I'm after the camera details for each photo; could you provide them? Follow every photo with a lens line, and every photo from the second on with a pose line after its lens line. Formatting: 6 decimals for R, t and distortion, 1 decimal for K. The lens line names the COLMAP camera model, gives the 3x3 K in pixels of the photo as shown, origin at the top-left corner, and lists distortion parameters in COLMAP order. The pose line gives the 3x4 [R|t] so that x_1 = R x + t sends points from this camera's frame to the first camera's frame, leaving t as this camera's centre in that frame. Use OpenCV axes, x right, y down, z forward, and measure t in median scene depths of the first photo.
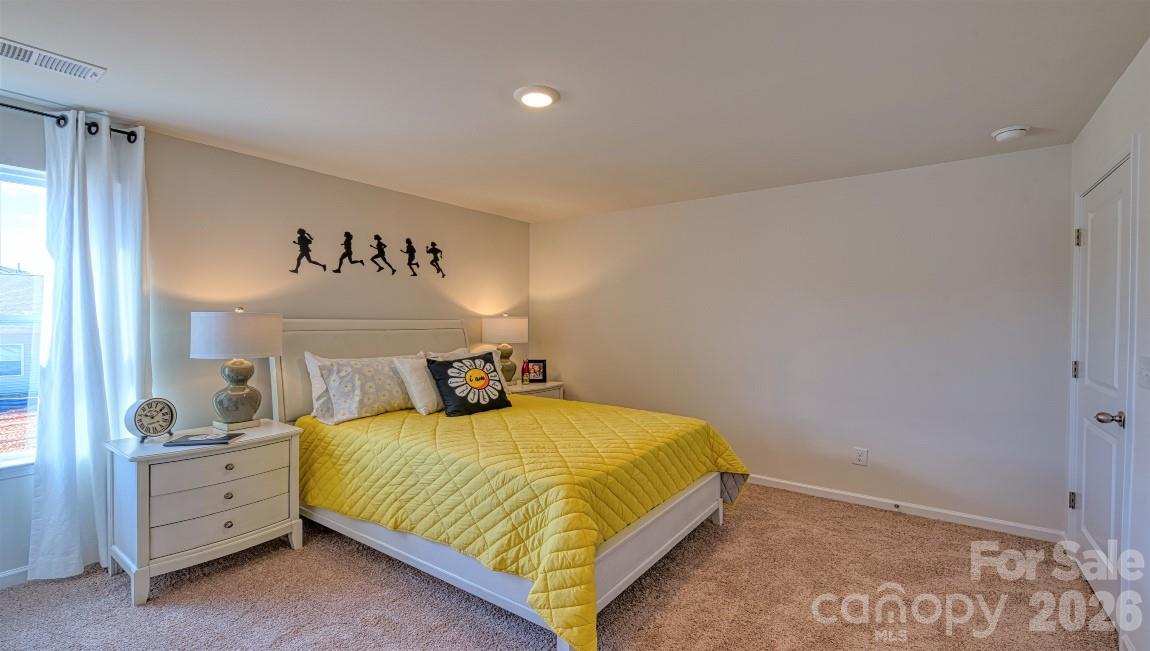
lens RADIAL K [[499.2, 0, 574.6], [0, 499.2, 326.3], [0, 0, 1]] dist [0.003260, -0.002544]
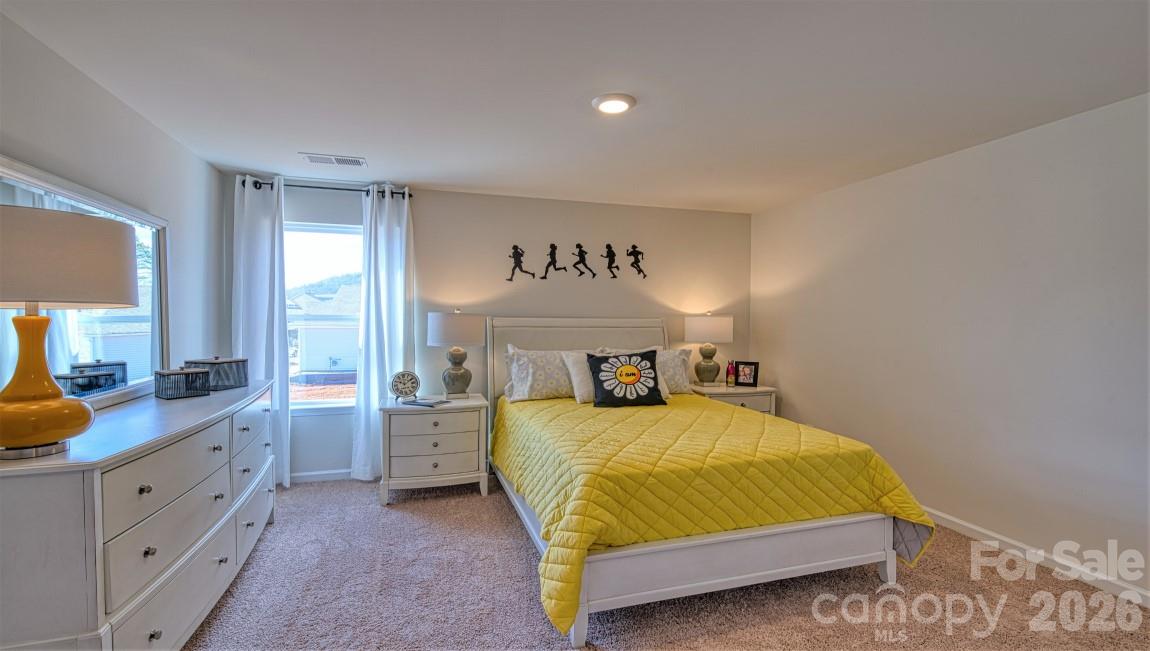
lens RADIAL K [[516.6, 0, 577.3], [0, 516.6, 323.6], [0, 0, 1]] dist [0.003774, 0.000301]
pose [[0.801750, 0.007689, -0.597610, 0.421095], [-0.009503, 0.999955, 0.000117, -0.001576], [0.597584, 0.005585, 0.801787, 0.070527]]
